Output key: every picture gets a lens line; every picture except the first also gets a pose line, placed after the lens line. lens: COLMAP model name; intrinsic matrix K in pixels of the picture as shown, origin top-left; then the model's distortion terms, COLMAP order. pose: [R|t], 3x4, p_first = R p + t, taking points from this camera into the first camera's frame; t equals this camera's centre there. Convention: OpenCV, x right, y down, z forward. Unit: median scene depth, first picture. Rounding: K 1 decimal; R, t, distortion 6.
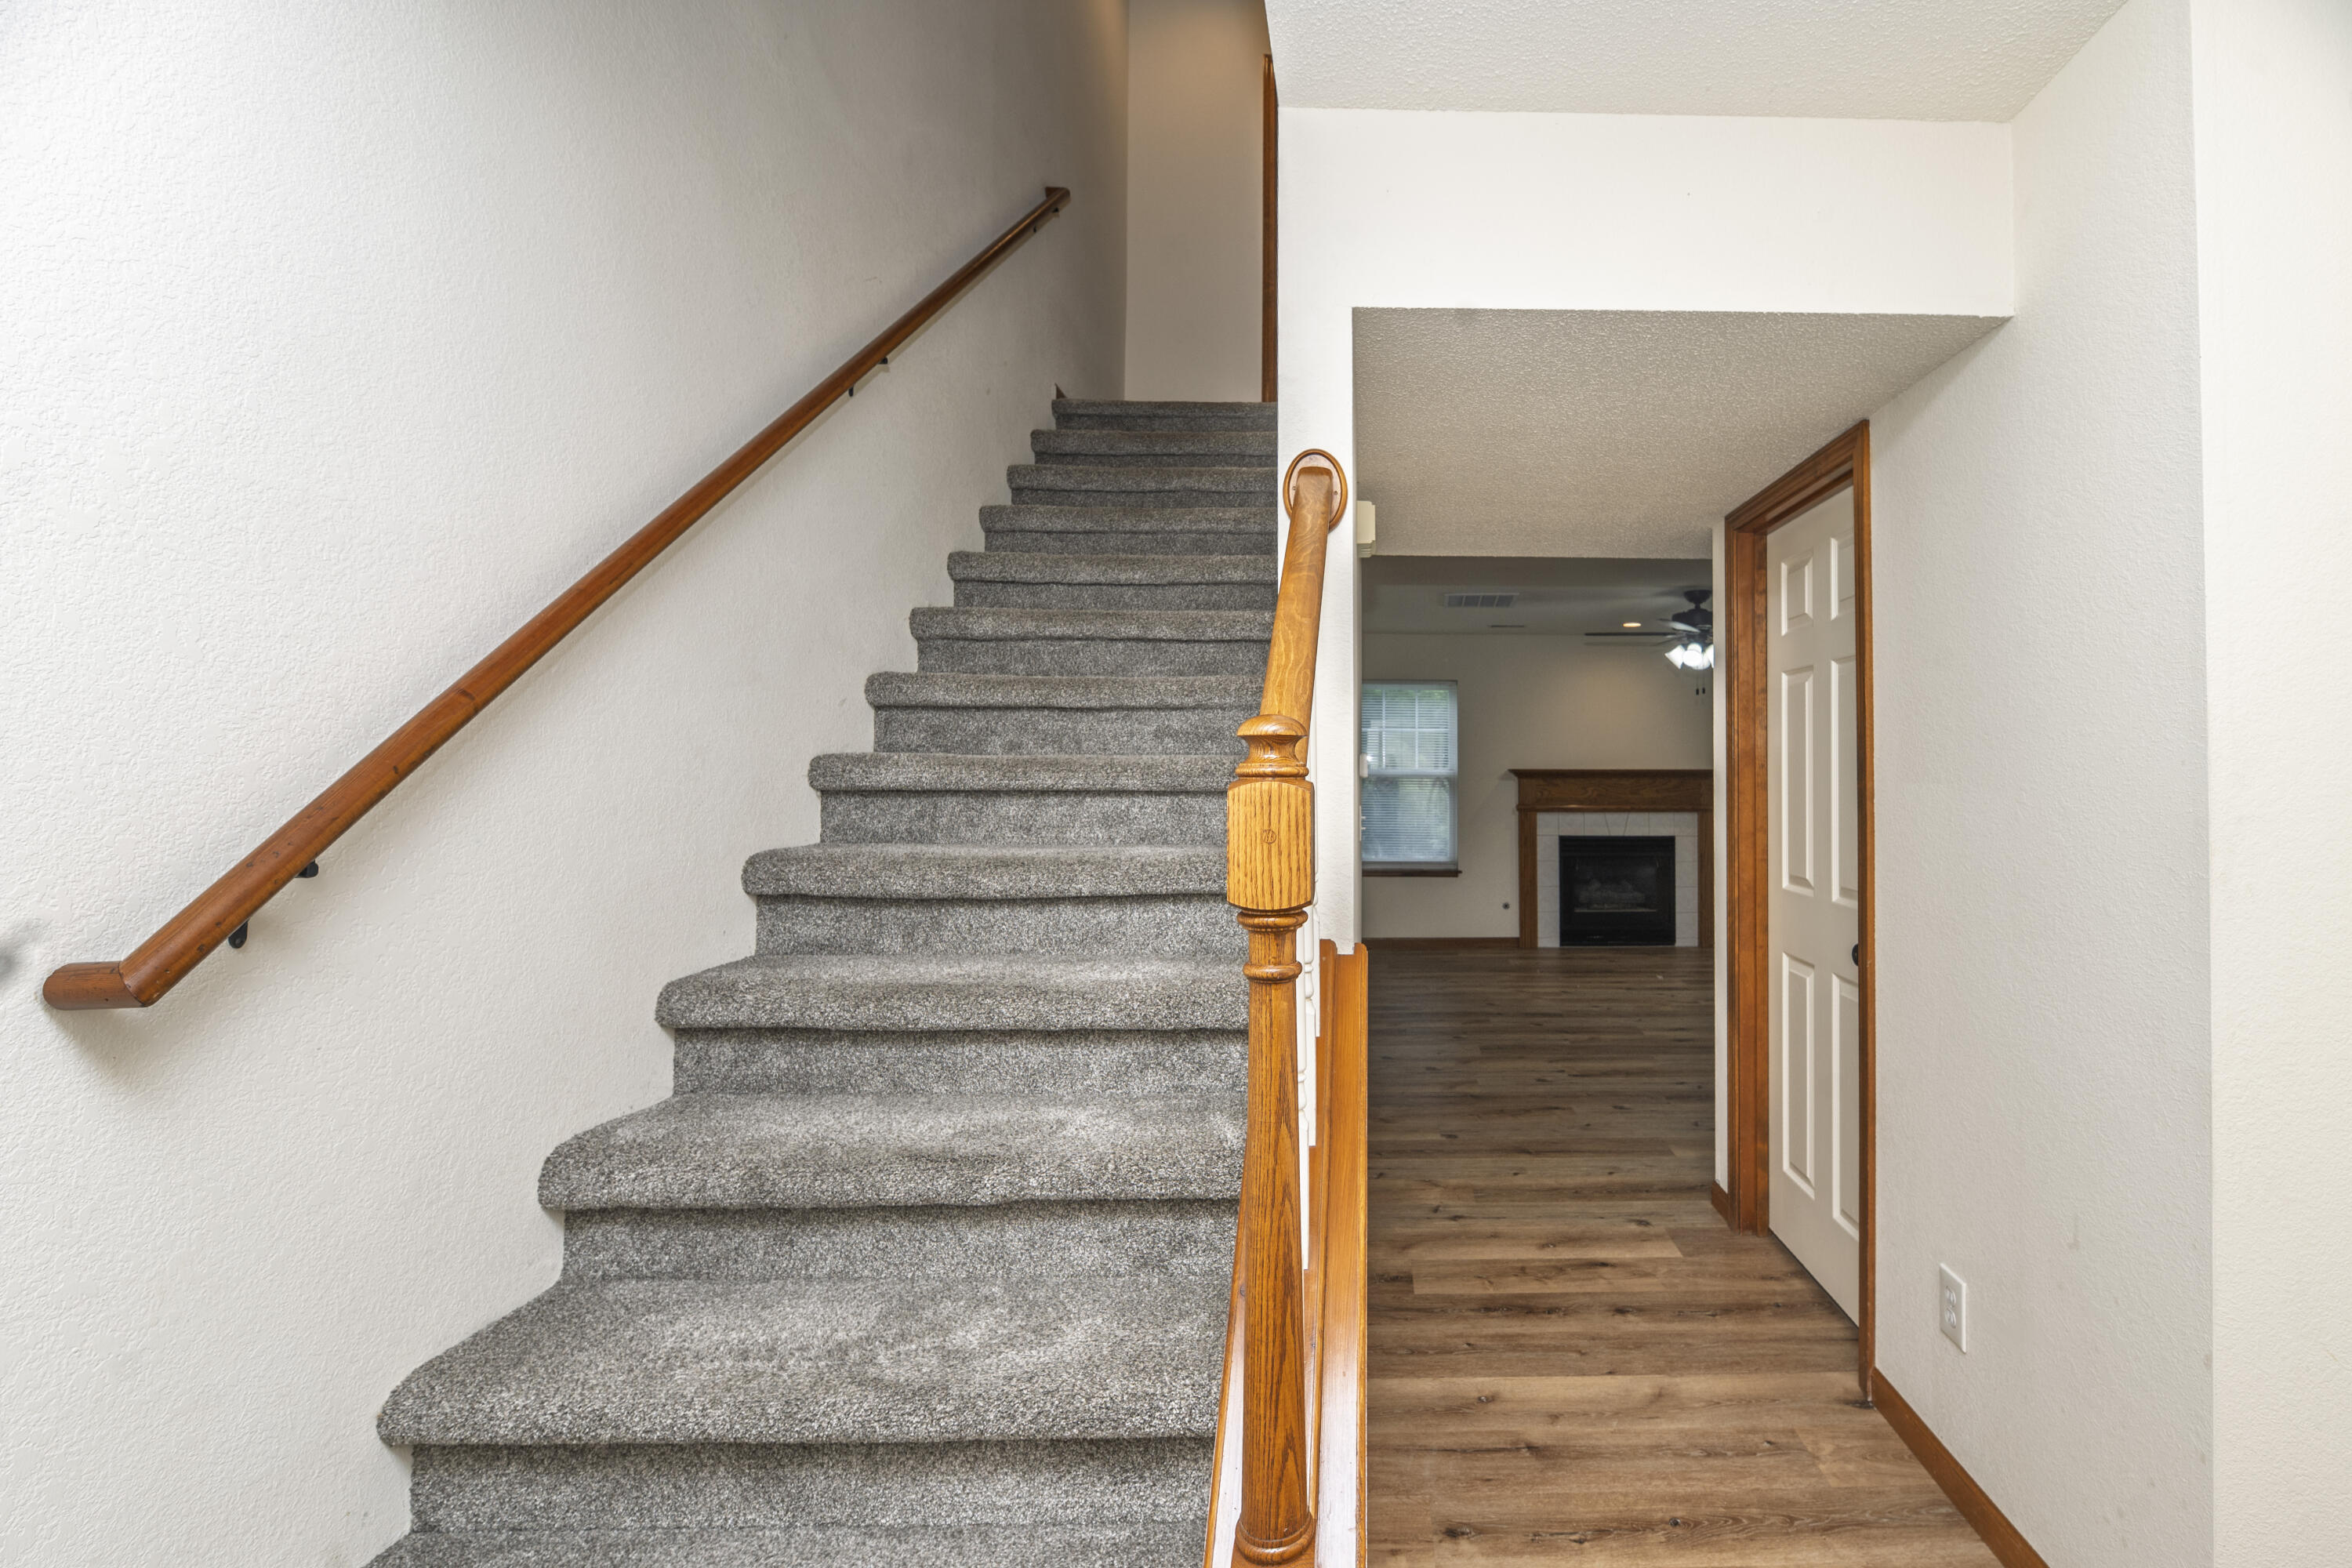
lens RADIAL K [[1030.2, 0, 1253.3], [0, 1030.2, 712.0], [0, 0, 1]] dist [0.000296, -0.000695]
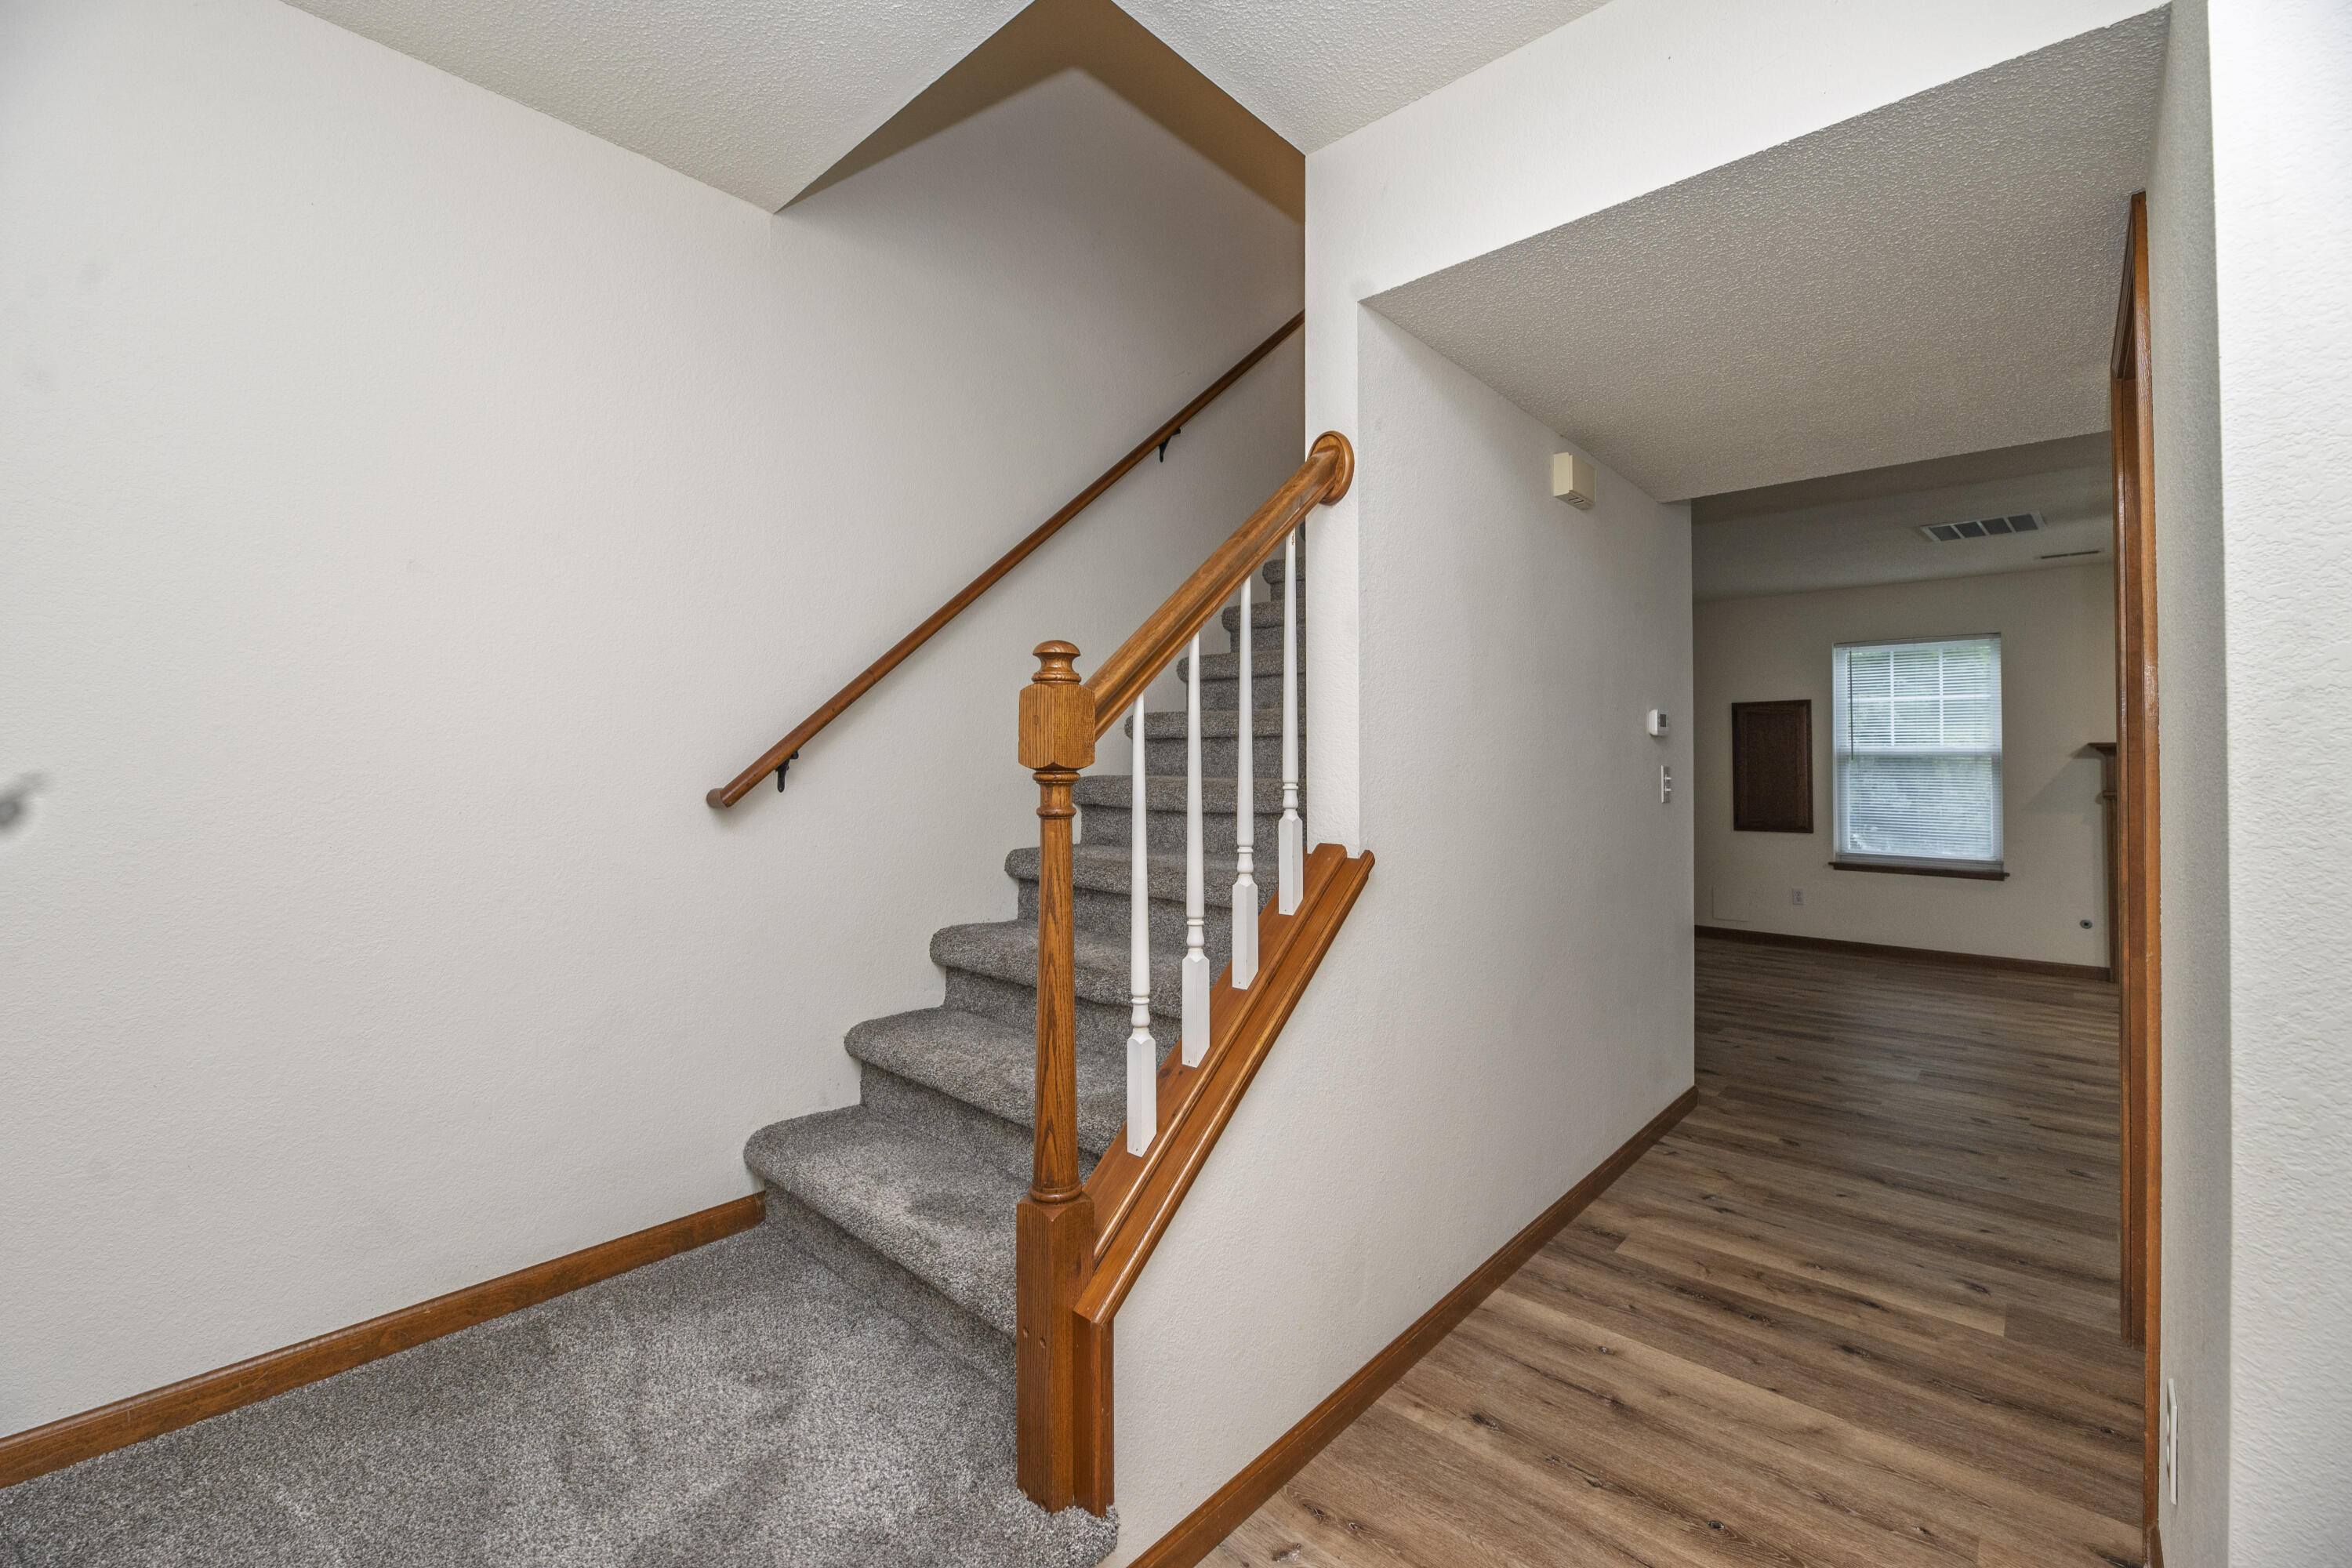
lens RADIAL K [[966.4, 0, 1174.8], [0, 966.4, 718.1], [0, 0, 1]] dist [-0.002403, -0.000806]
pose [[0.722284, -0.031200, -0.690892, 0.544037], [0.024582, 0.999509, -0.019438, 0.072645], [0.691160, -0.002944, 0.722696, 0.057473]]
